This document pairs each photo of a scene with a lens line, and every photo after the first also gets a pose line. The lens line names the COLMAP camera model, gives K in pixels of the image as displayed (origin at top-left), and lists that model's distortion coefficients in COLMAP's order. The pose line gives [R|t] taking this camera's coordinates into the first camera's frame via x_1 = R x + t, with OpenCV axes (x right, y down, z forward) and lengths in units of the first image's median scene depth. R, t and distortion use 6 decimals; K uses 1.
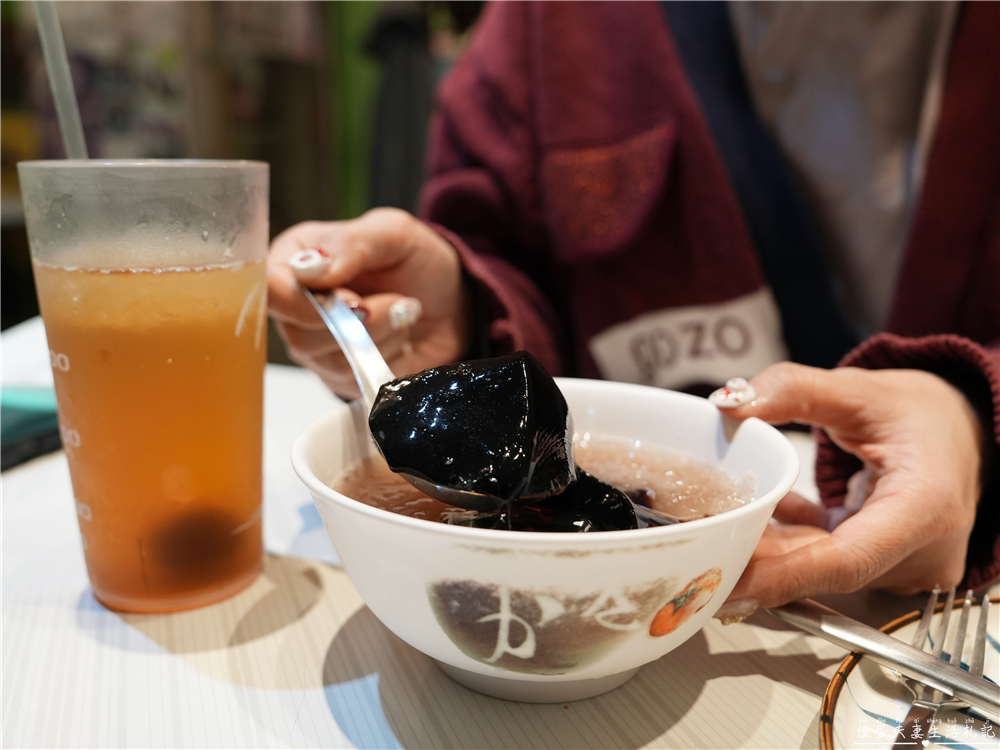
lens RADIAL K [[854.7, 0, 498.3], [0, 854.7, 378.5], [0, 0, 1]] dist [-0.012767, -0.004611]
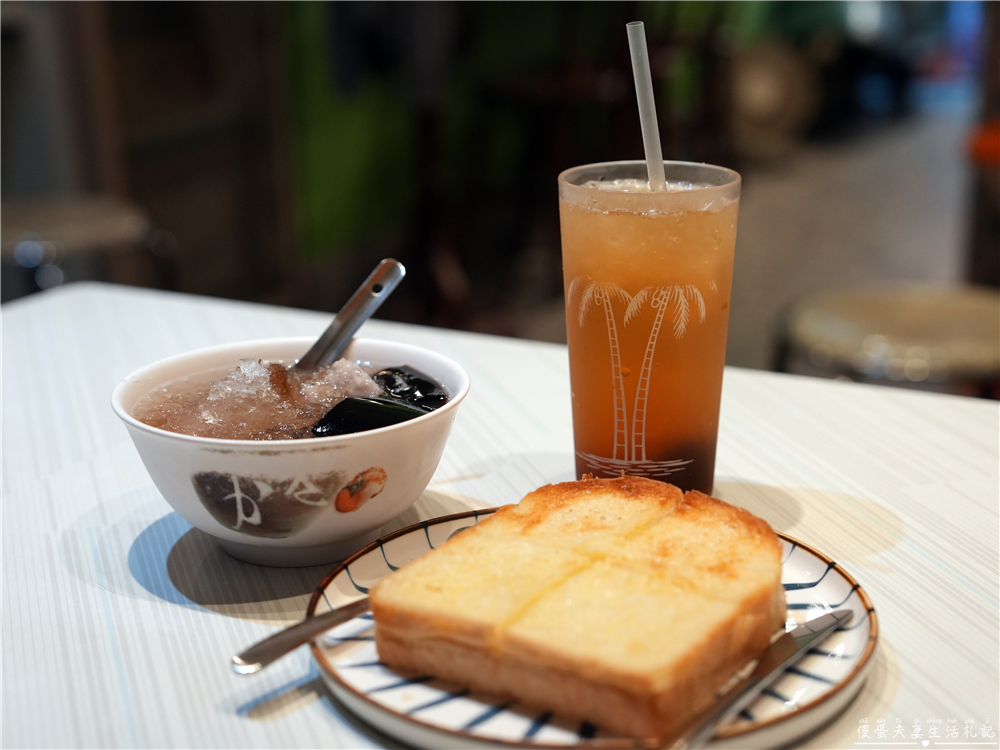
lens RADIAL K [[1538.9, 0, 500.6], [0, 1538.9, 372.5], [0, 0, 1]] dist [0.126538, 0.000000]
pose [[0.999679, 0.002754, -0.025181, 0.573105], [-0.000957, 0.997470, 0.071085, -0.158299], [0.025313, -0.071038, 0.997152, -1.868454]]
